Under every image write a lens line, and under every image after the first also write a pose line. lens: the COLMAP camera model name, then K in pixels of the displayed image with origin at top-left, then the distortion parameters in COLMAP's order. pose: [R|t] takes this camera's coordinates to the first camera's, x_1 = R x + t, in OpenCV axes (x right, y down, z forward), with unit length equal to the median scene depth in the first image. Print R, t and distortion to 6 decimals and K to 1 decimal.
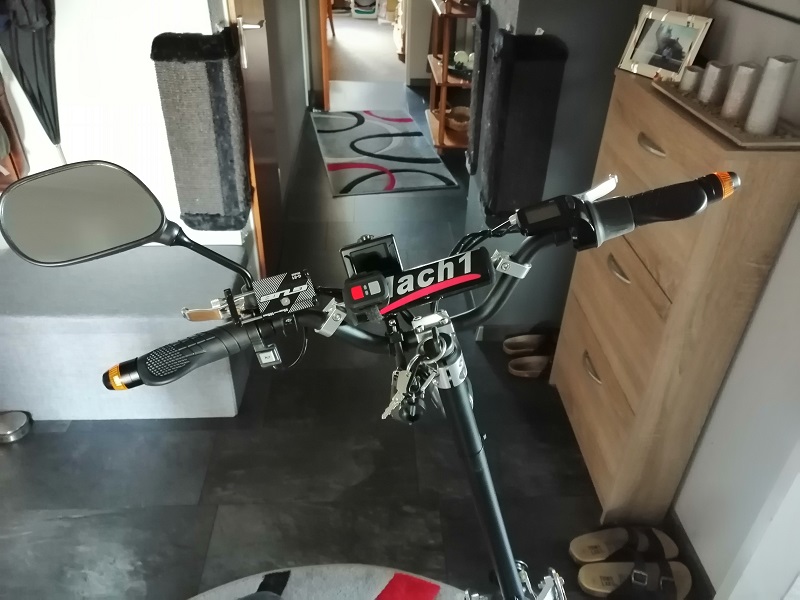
lens RADIAL K [[612.9, 0, 400.0], [0, 612.9, 300.0], [0, 0, 1]] dist [0.002487, 0.047728]
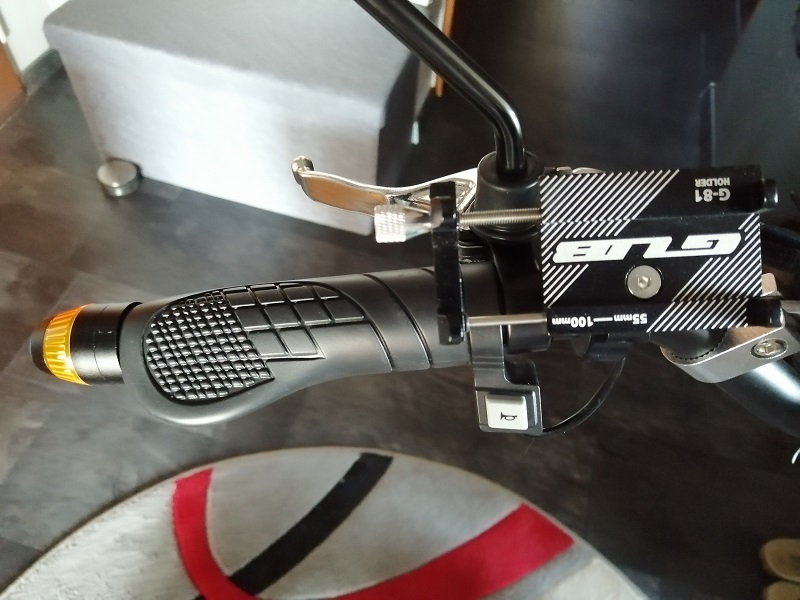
lens RADIAL K [[634.1, 0, 400.0], [0, 634.1, 300.0], [0, 0, 1]] dist [-0.034733, 0.045874]
pose [[0.942725, 0.292447, -0.160447, -0.093281], [-0.225087, 0.912698, 0.341053, -0.022893], [0.246180, -0.285405, 0.926250, 0.282222]]
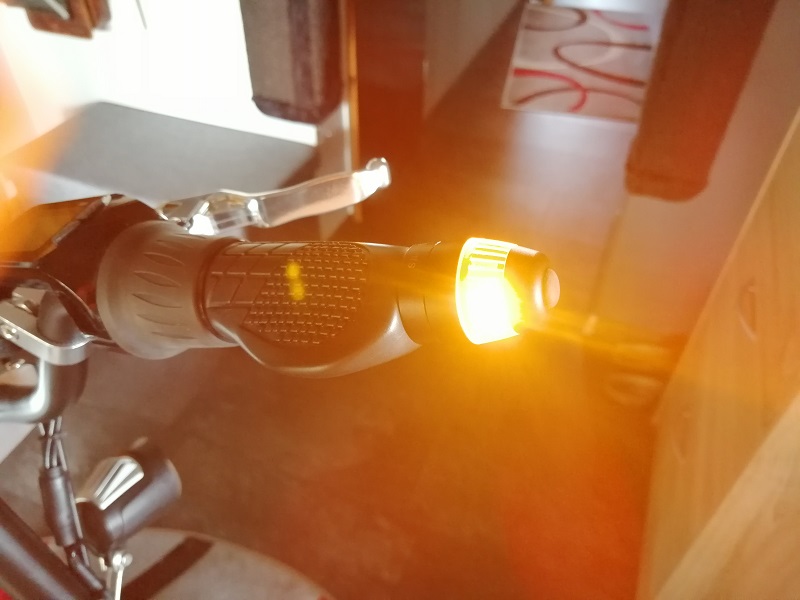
lens RADIAL K [[634.1, 0, 400.0], [0, 634.1, 300.0], [0, 0, 1]] dist [-0.034733, 0.045874]
pose [[0.910938, 0.272837, -0.309439, 0.216139], [-0.226840, 0.957769, 0.176698, -0.085344], [0.344581, -0.090768, 0.934358, 0.283571]]
